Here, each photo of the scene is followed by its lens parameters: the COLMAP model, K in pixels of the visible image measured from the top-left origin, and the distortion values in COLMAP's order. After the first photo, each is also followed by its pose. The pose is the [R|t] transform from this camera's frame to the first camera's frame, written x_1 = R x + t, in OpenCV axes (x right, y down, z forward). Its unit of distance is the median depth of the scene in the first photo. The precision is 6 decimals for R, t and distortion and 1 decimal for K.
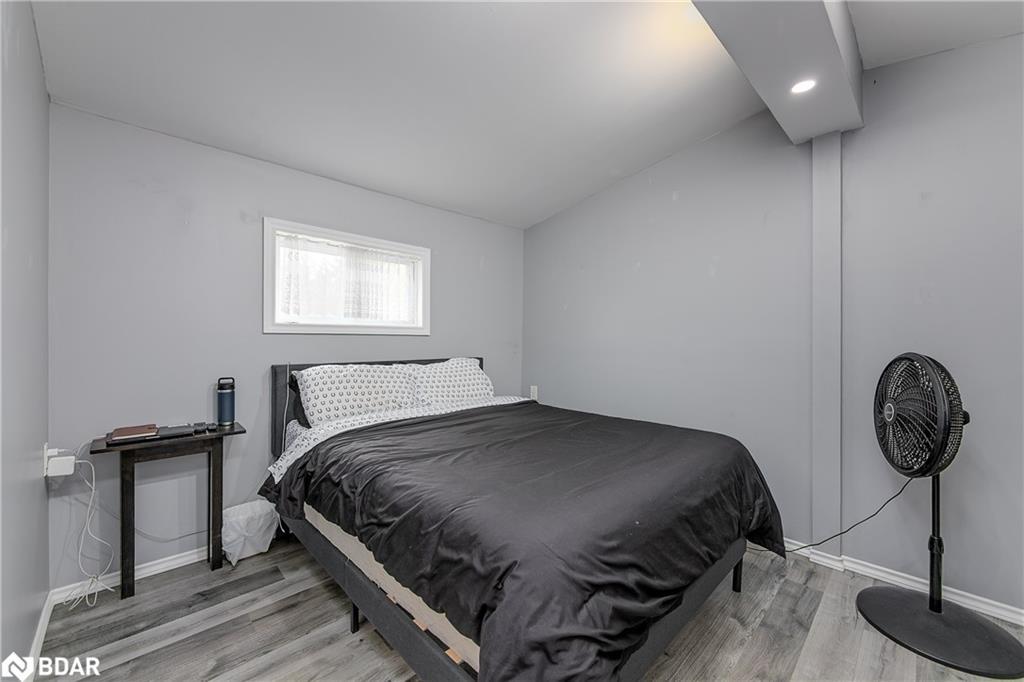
lens RADIAL K [[404.4, 0, 512.0], [0, 404.4, 341.0], [0, 0, 1]] dist [0.000339, -0.000002]
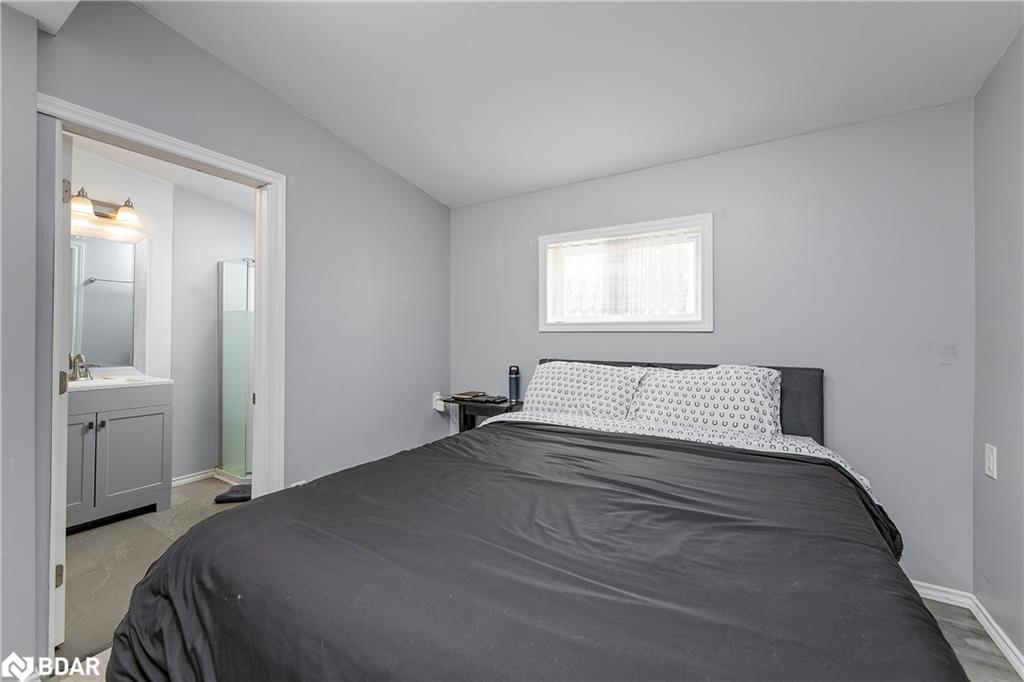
lens RADIAL K [[404.1, 0, 508.2], [0, 404.1, 328.2], [0, 0, 1]] dist [0.028202, -0.008018]
pose [[0.235922, -0.028781, -0.971346, 0.508255], [-0.012370, 0.999391, -0.032616, 0.009891], [0.971693, 0.019711, 0.235423, 0.588003]]
